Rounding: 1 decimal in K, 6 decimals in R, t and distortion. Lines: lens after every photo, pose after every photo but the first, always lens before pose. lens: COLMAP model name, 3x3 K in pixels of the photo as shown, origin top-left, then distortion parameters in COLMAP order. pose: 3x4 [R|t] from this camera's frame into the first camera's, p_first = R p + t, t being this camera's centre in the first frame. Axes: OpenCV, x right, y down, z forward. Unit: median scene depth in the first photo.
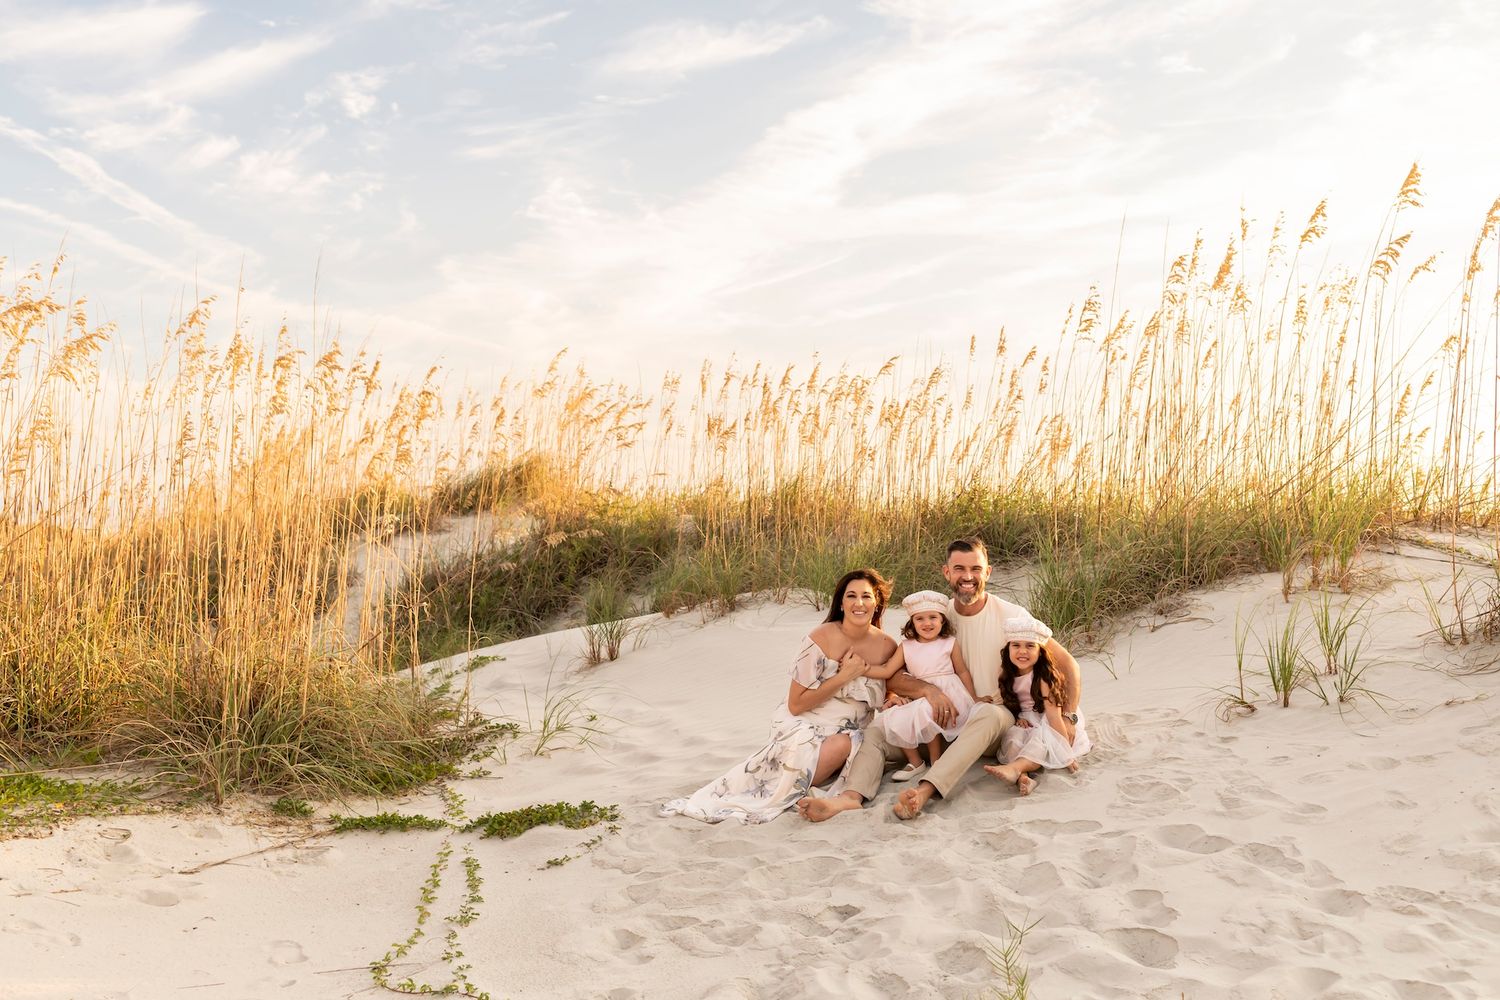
lens RADIAL K [[1470.7, 0, 756.1], [0, 1470.7, 608.2], [0, 0, 1]] dist [-0.011716, 0.022414]
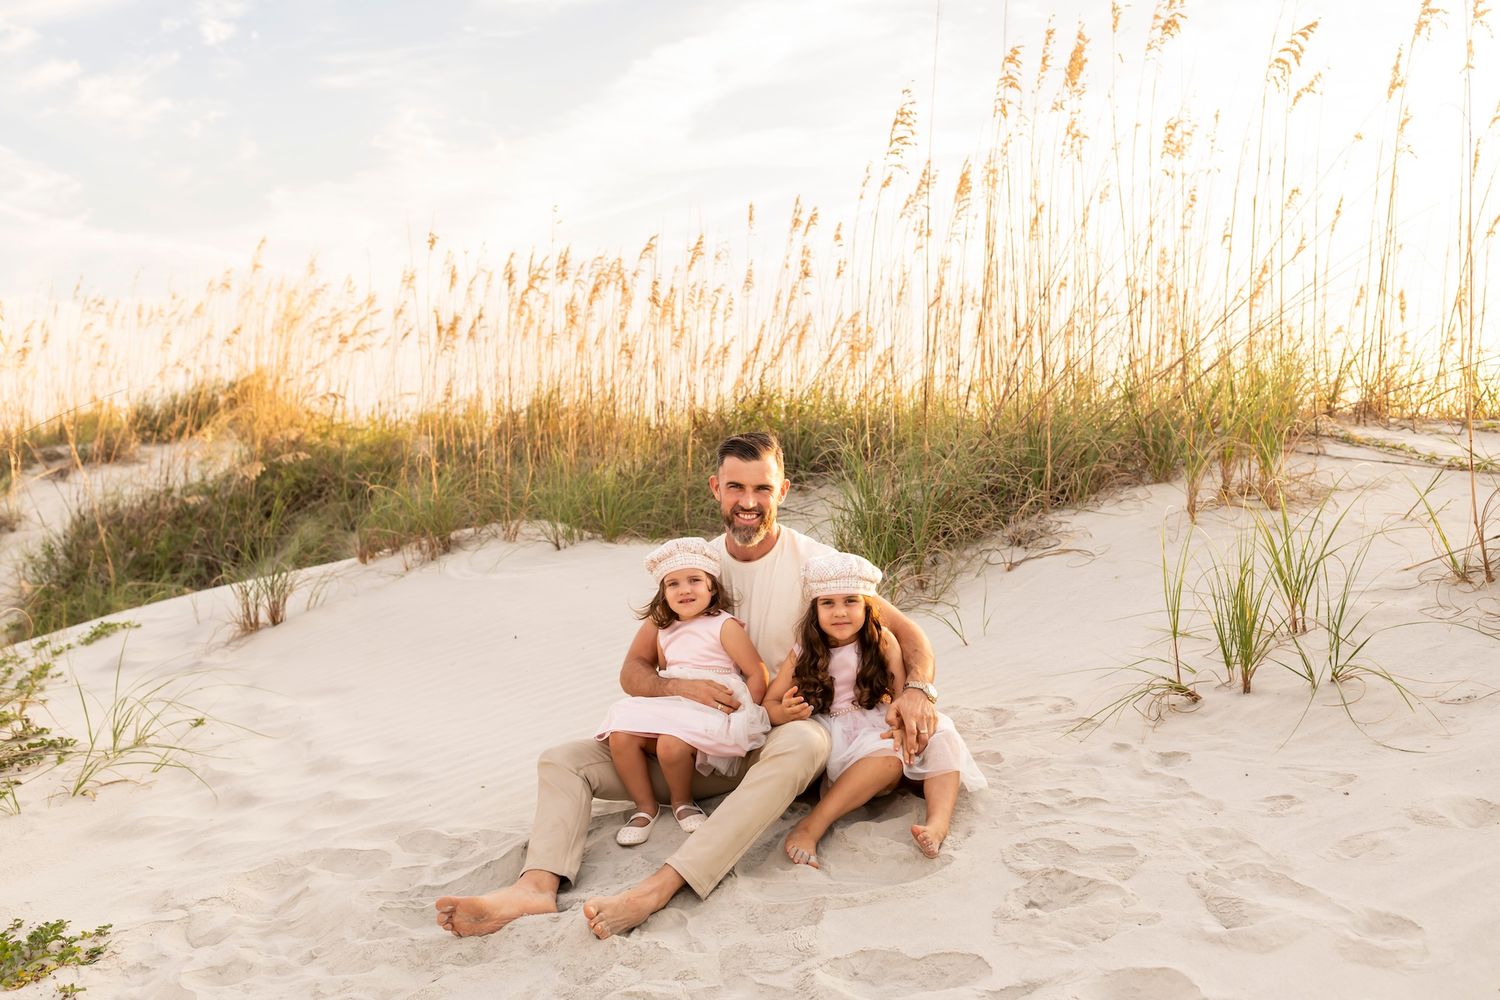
lens RADIAL K [[1459.3, 0, 770.1], [0, 1459.3, 524.0], [0, 0, 1]] dist [-0.005171, 0.016536]
pose [[0.989443, -0.025507, 0.142660, 0.055676], [0.026832, 0.999613, -0.007371, -0.003982], [-0.142417, 0.011121, 0.989744, 0.312289]]
